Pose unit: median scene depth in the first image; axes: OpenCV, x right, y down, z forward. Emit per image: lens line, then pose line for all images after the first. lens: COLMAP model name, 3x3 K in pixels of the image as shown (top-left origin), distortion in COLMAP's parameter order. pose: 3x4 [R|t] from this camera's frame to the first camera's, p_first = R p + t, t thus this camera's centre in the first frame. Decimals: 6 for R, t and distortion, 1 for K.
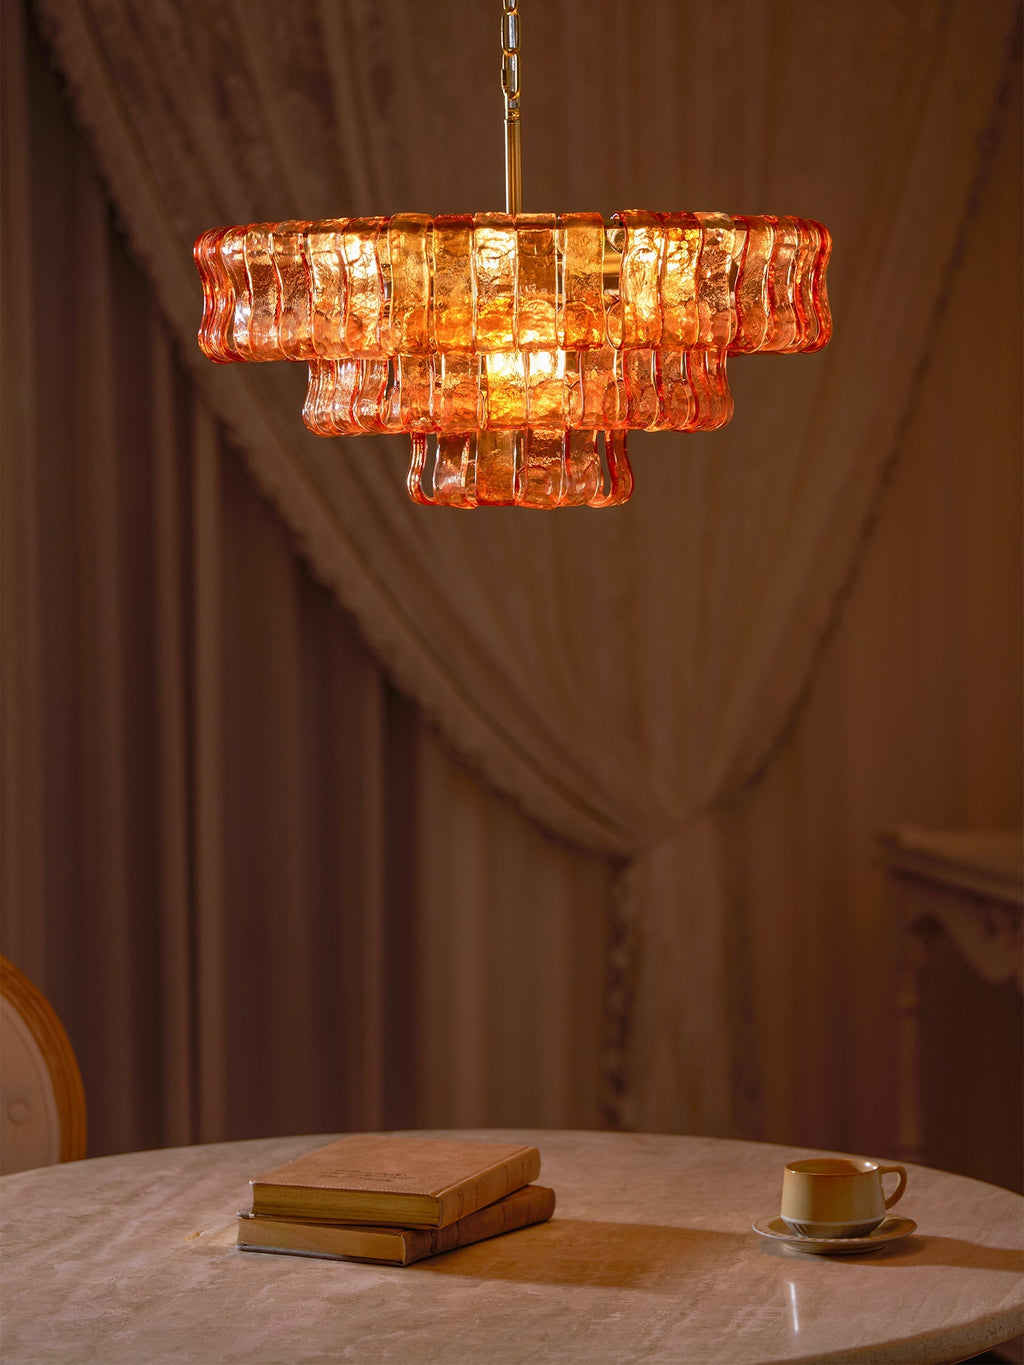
lens RADIAL K [[4600.6, 0, 515.2], [0, 4600.6, 679.9], [0, 0, 1]] dist [0.009356, 0.000000]
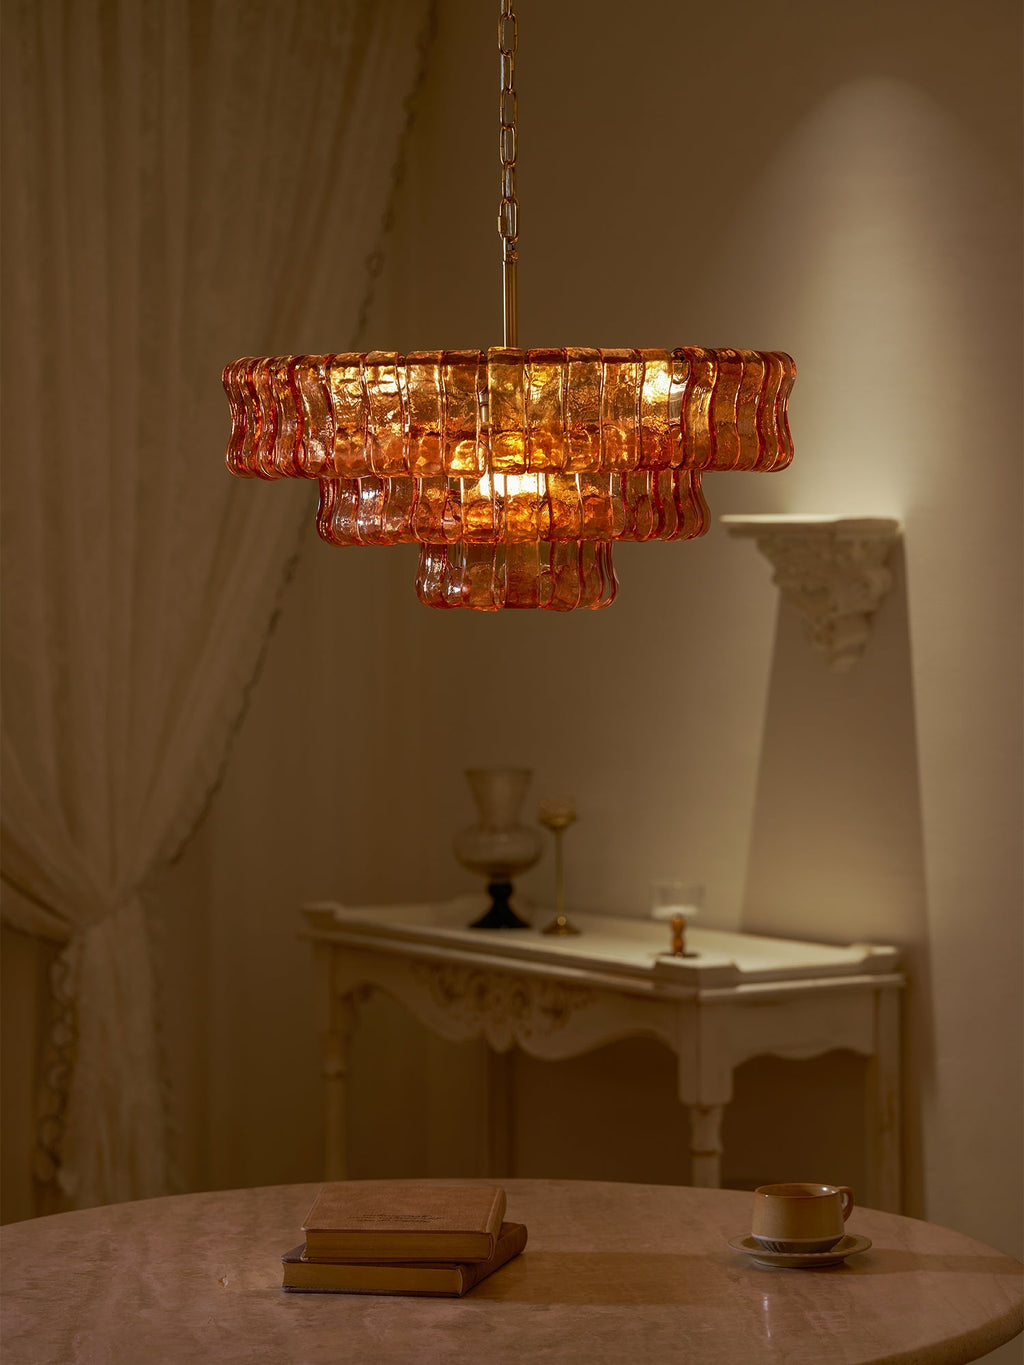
lens RADIAL K [[4600.6, 0, 510.3], [0, 4600.6, 681.7], [0, 0, 1]] dist [0.009356, 0.000000]
pose [[0.956316, -0.013093, 0.292042, -0.327025], [0.018436, 0.999709, -0.015551, -0.003086], [-0.291754, 0.020255, 0.956279, -0.064246]]
